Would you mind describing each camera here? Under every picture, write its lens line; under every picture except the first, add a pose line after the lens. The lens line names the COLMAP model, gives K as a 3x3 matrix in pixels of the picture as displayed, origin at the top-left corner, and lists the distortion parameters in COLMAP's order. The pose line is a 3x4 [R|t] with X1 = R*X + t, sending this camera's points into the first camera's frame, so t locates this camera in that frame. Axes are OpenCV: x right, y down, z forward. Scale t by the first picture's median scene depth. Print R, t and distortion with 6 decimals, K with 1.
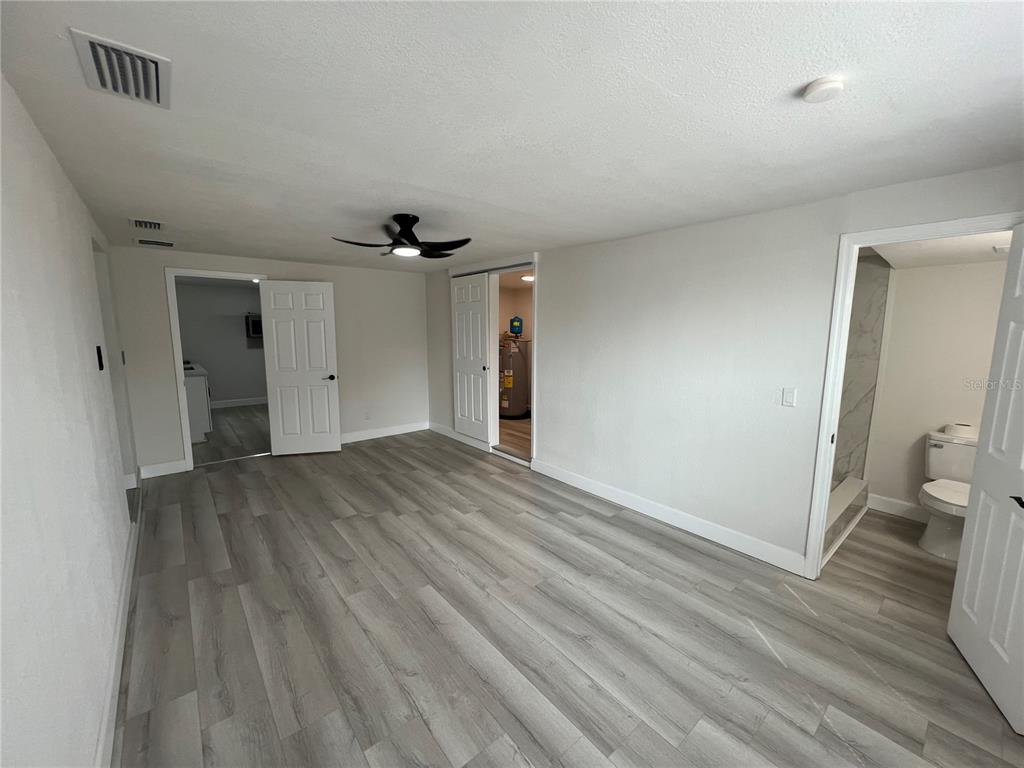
lens RADIAL K [[411.2, 0, 510.0], [0, 411.2, 385.9], [0, 0, 1]] dist [0.001232, 0.000886]
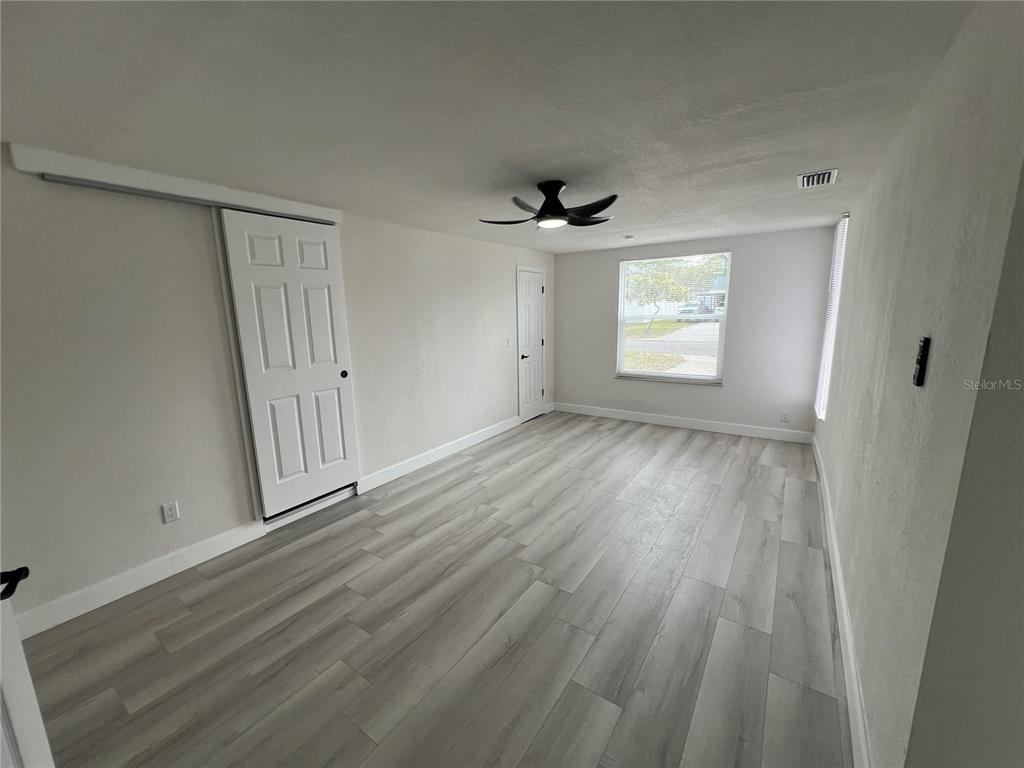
lens RADIAL K [[411.2, 0, 505.6], [0, 411.2, 383.6], [0, 0, 1]] dist [0.001232, 0.000886]
pose [[-0.259671, -0.171261, 0.950390, -0.965714], [0.158831, 0.963172, 0.216961, -0.167034], [-0.952546, 0.207290, -0.222906, 1.145695]]
